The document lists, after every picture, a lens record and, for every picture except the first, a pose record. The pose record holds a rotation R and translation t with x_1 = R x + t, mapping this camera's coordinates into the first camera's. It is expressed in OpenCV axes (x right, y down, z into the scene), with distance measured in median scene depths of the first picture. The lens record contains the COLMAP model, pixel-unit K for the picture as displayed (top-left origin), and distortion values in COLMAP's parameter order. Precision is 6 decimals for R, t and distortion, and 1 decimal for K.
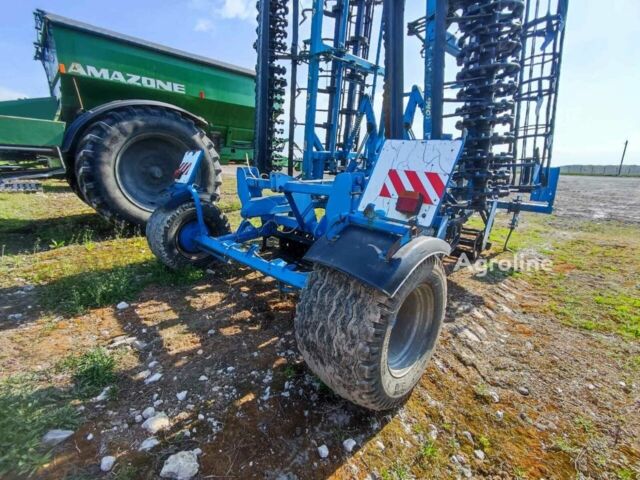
lens RADIAL K [[291.0, 0, 318.5], [0, 291.0, 239.7], [0, 0, 1]] dist [-0.000364, 0.000146]
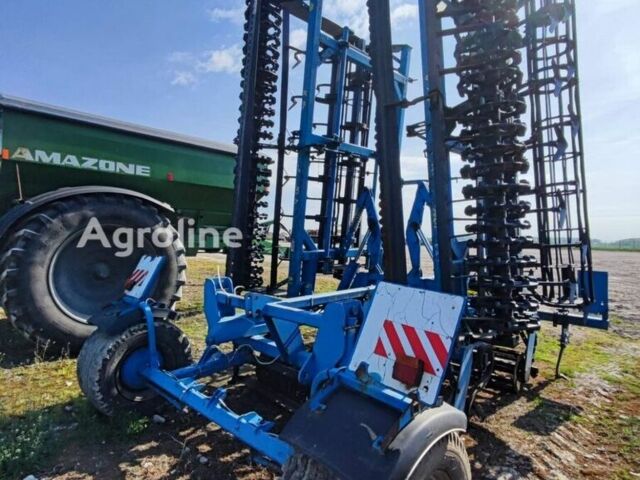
lens RADIAL K [[388.1, 0, 322.3], [0, 388.1, 241.4], [0, 0, 1]] dist [0.000780, -0.000344]
pose [[0.999792, 0.002261, 0.020282, 0.016062], [0.002714, 0.970282, -0.241963, -0.076553], [-0.020227, 0.241968, 0.970073, -0.053965]]
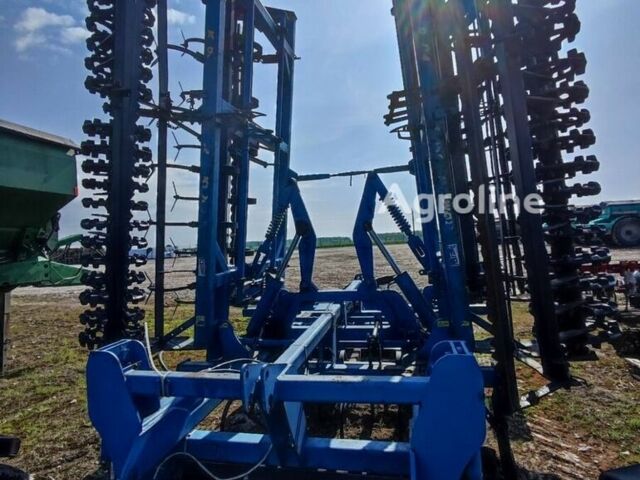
lens RADIAL K [[388.1, 0, 322.2], [0, 388.1, 241.0], [0, 0, 1]] dist [0.000780, -0.000344]
pose [[0.834519, -0.066236, 0.546984, -0.260197], [0.205175, 0.958707, -0.196938, -0.196452], [-0.511353, 0.276576, 0.813649, 0.322445]]
